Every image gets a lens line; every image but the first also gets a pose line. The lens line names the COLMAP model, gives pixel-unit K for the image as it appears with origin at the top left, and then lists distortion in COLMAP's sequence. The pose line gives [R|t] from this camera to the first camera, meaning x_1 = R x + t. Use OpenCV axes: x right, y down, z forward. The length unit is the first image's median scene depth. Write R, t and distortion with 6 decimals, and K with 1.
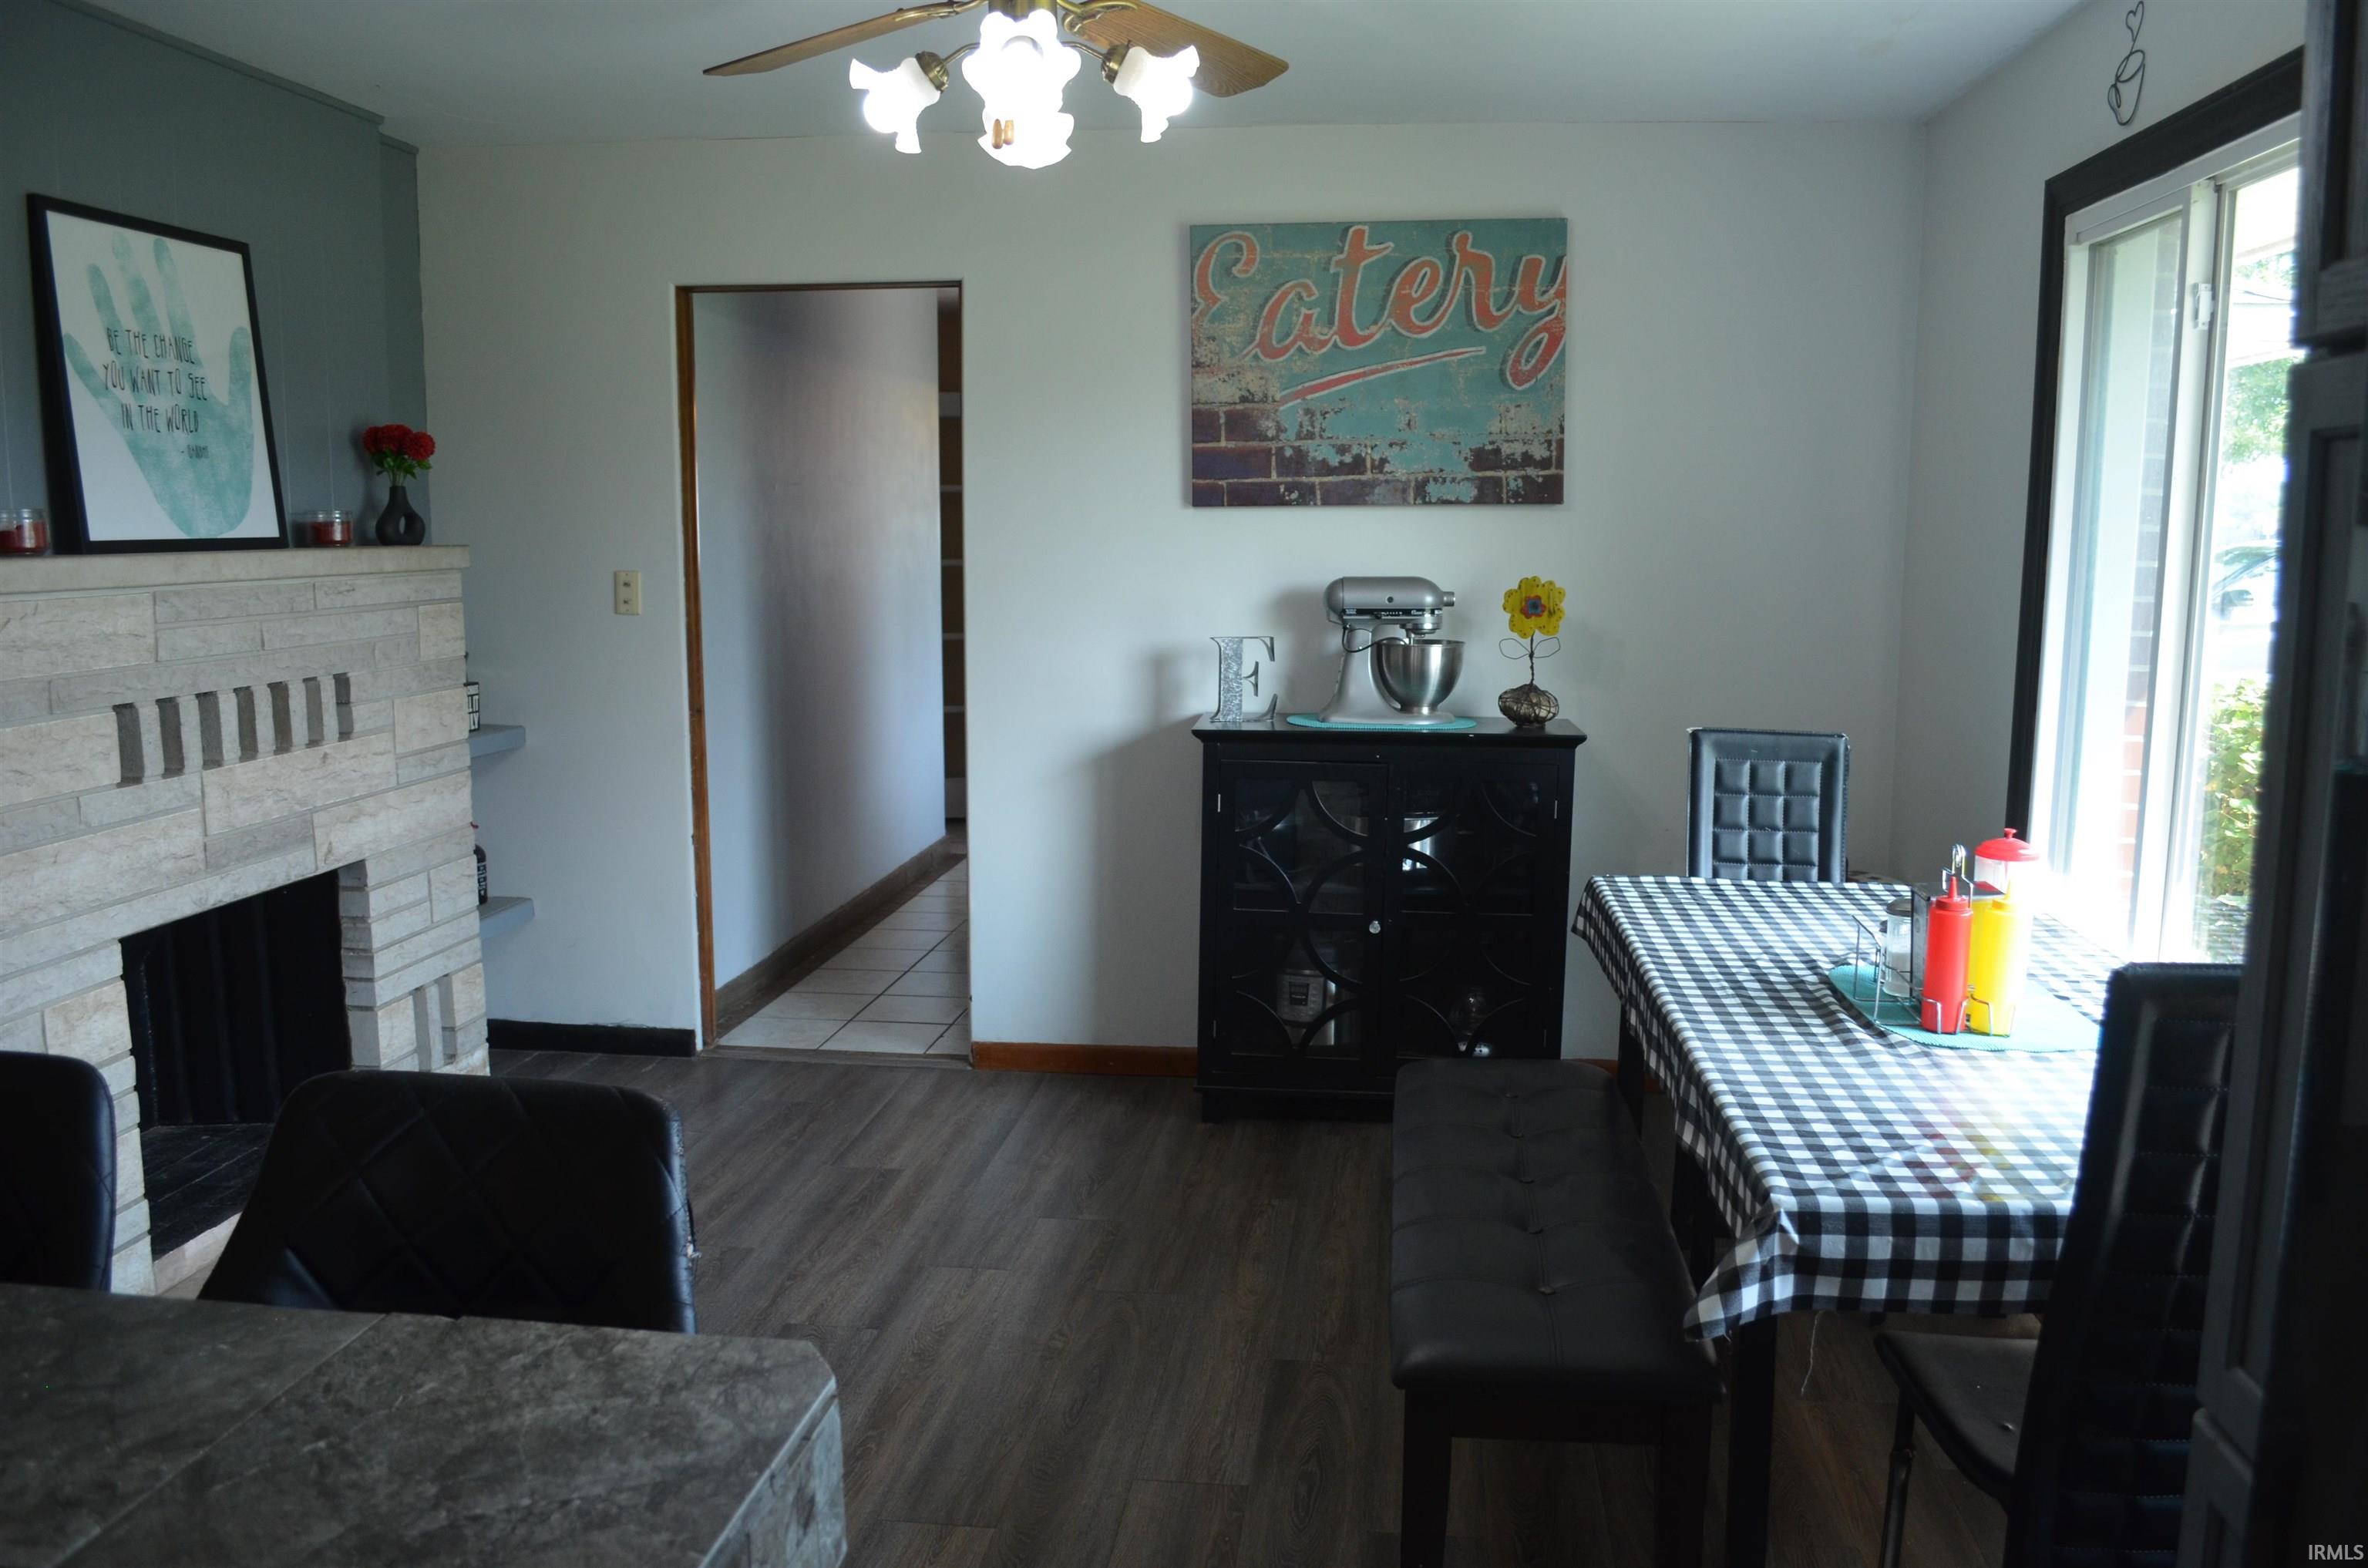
lens RADIAL K [[1859.7, 0, 1214.0], [0, 1859.7, 794.0], [0, 0, 1]] dist [-0.076464, 0.007159]
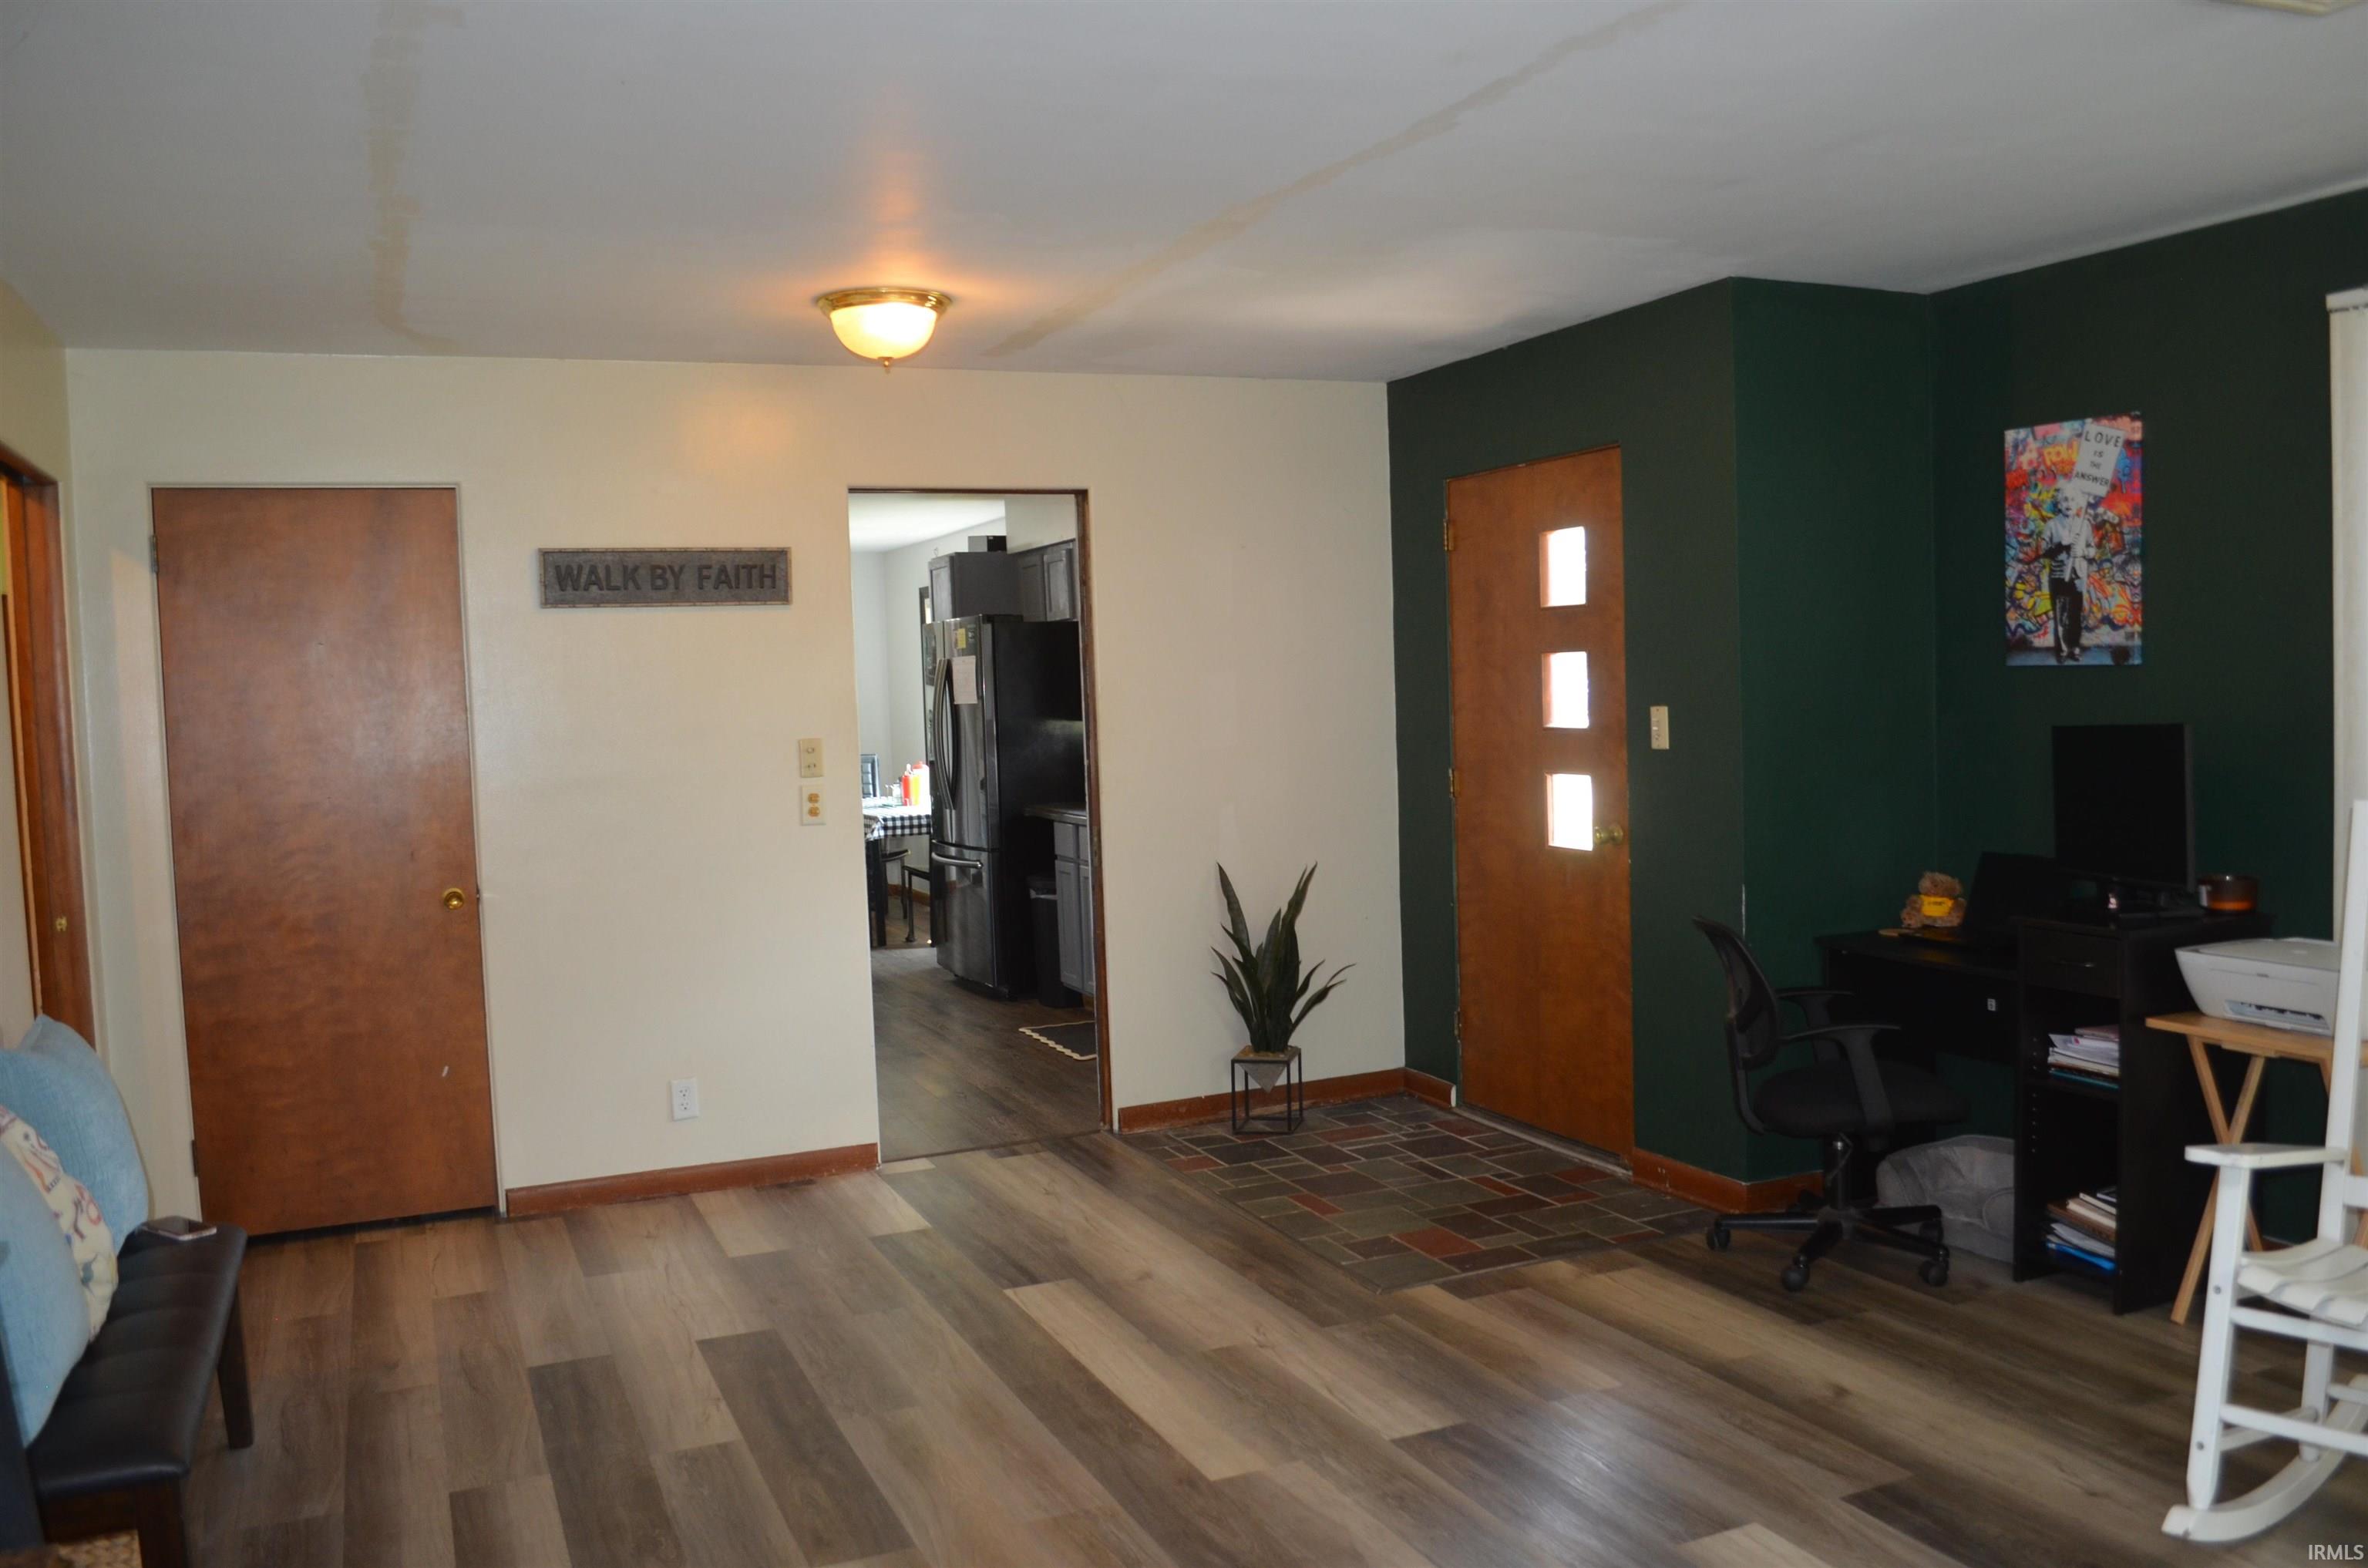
lens RADIAL K [[1880.5, 0, 1229.9], [0, 1880.5, 793.8], [0, 0, 1]] dist [-0.070465, -0.003221]
pose [[0.857917, -0.068565, 0.509193, -0.675941], [0.114830, 0.991574, -0.059952, 0.255919], [-0.500793, 0.109904, 0.858561, -1.784749]]
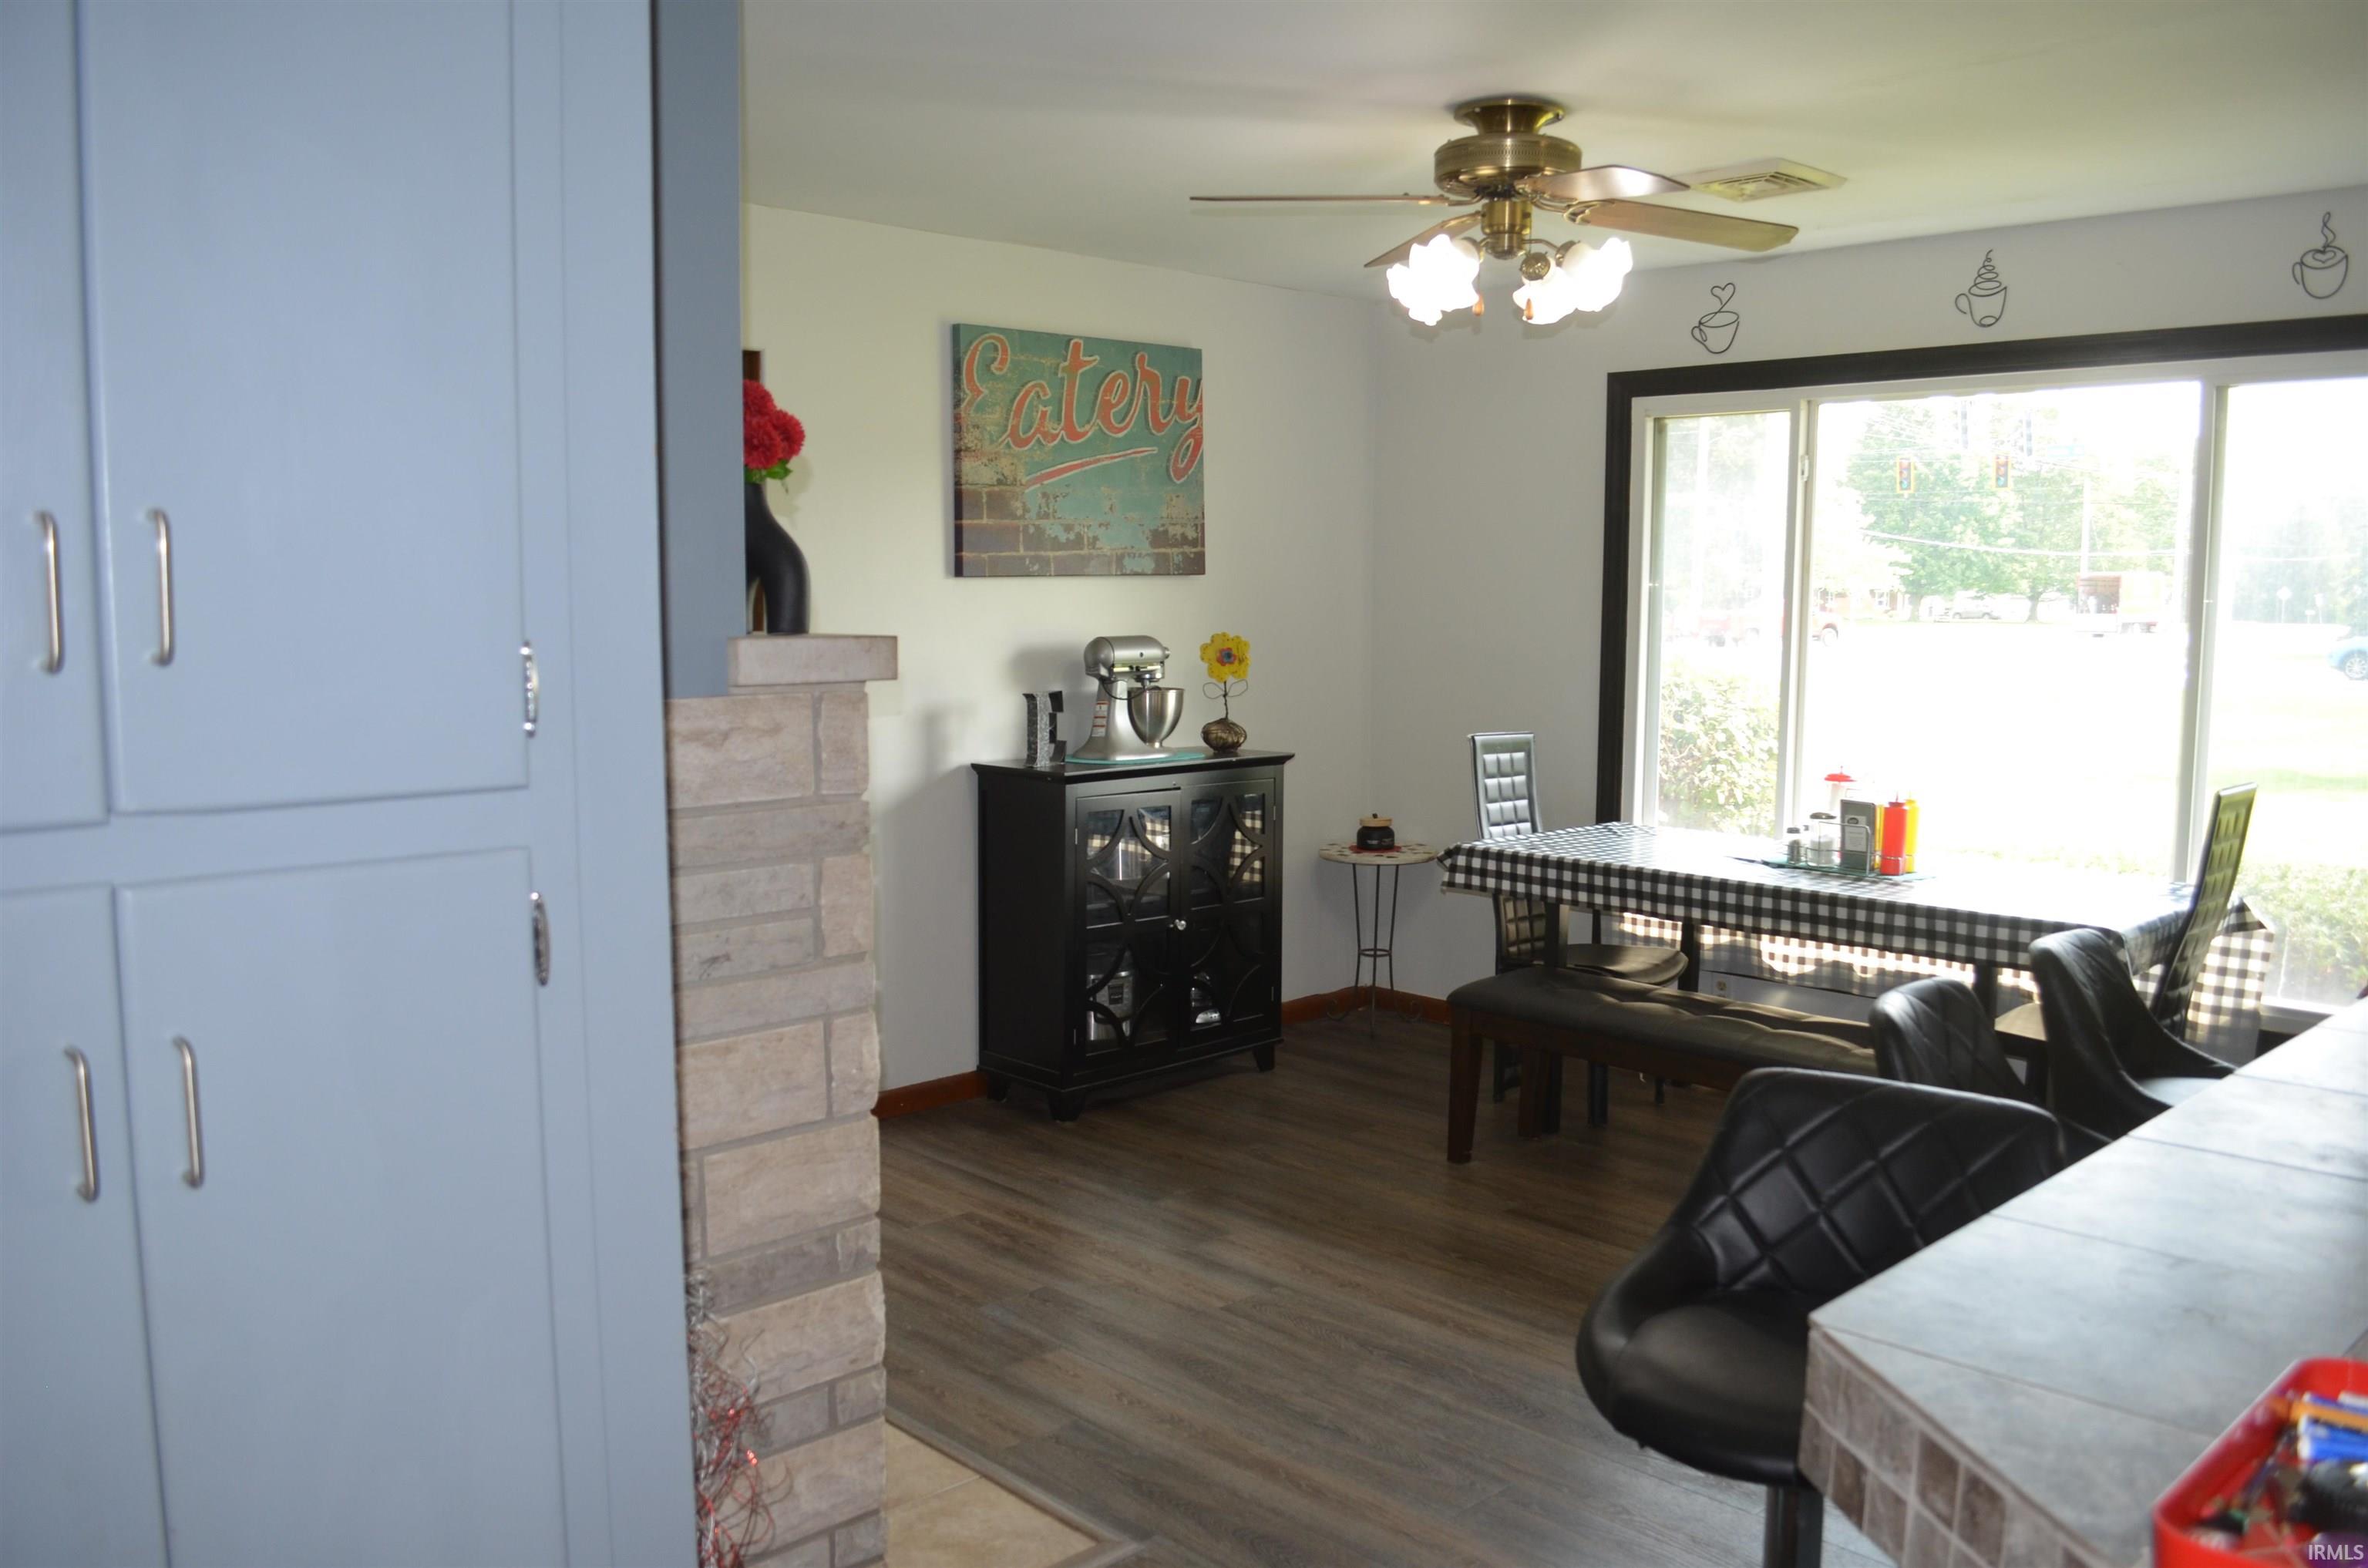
lens RADIAL K [[1859.7, 0, 1214.0], [0, 1859.7, 794.0], [0, 0, 1]] dist [-0.076464, 0.007159]
pose [[0.650934, -0.085625, 0.754290, -0.779179], [0.107057, 0.994042, 0.020453, -0.034178], [-0.751547, 0.067439, 0.656223, 0.178711]]
